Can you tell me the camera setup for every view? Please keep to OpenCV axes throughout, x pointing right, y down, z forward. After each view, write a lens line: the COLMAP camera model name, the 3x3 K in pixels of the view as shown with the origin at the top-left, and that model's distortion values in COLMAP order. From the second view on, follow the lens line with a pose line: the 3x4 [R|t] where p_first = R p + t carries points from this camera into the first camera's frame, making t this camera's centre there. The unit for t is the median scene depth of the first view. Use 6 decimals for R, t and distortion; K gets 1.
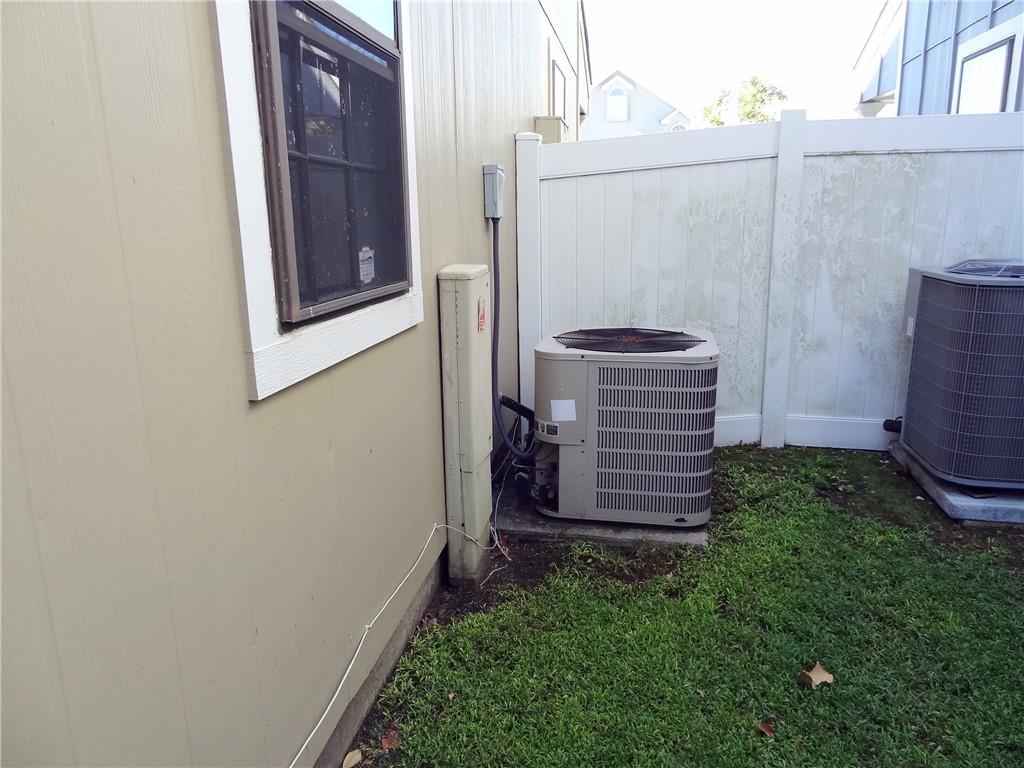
lens RADIAL K [[730.0, 0, 490.6], [0, 730.0, 379.8], [0, 0, 1]] dist [-0.004088, 0.013080]
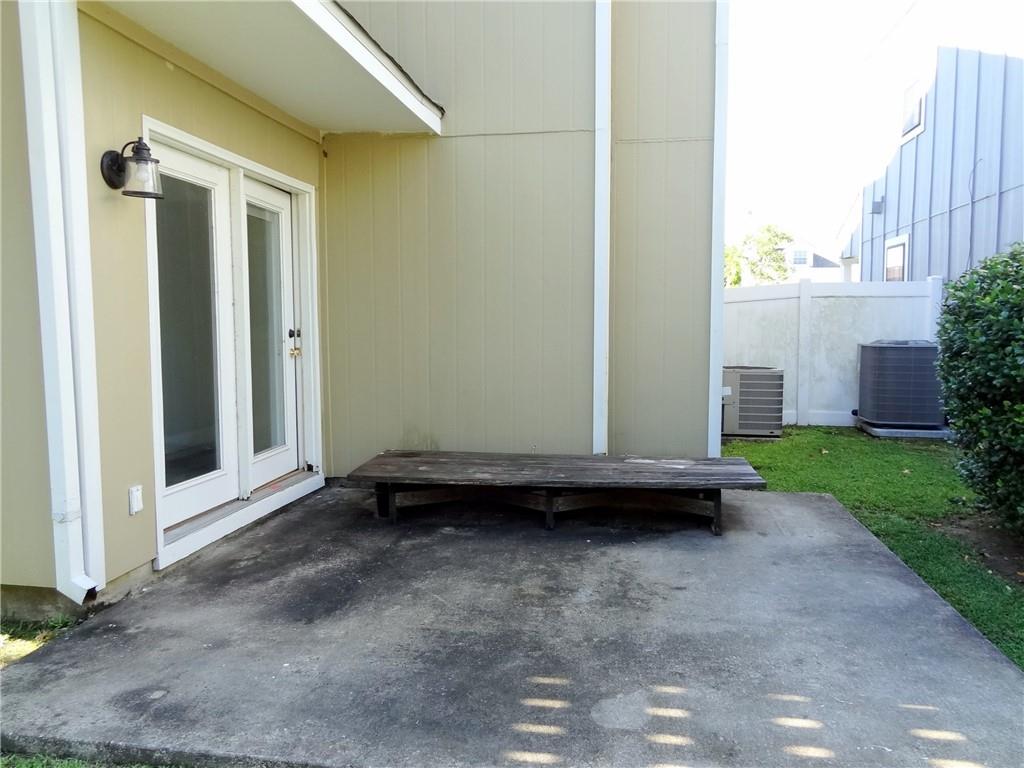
lens RADIAL K [[730.0, 0, 505.7], [0, 730.0, 382.7], [0, 0, 1]] dist [-0.004088, 0.013080]
pose [[0.999901, 0.013564, 0.003661, -0.537401], [-0.012893, 0.989411, -0.144564, 0.306308], [-0.005583, 0.144502, 0.989489, -1.231455]]
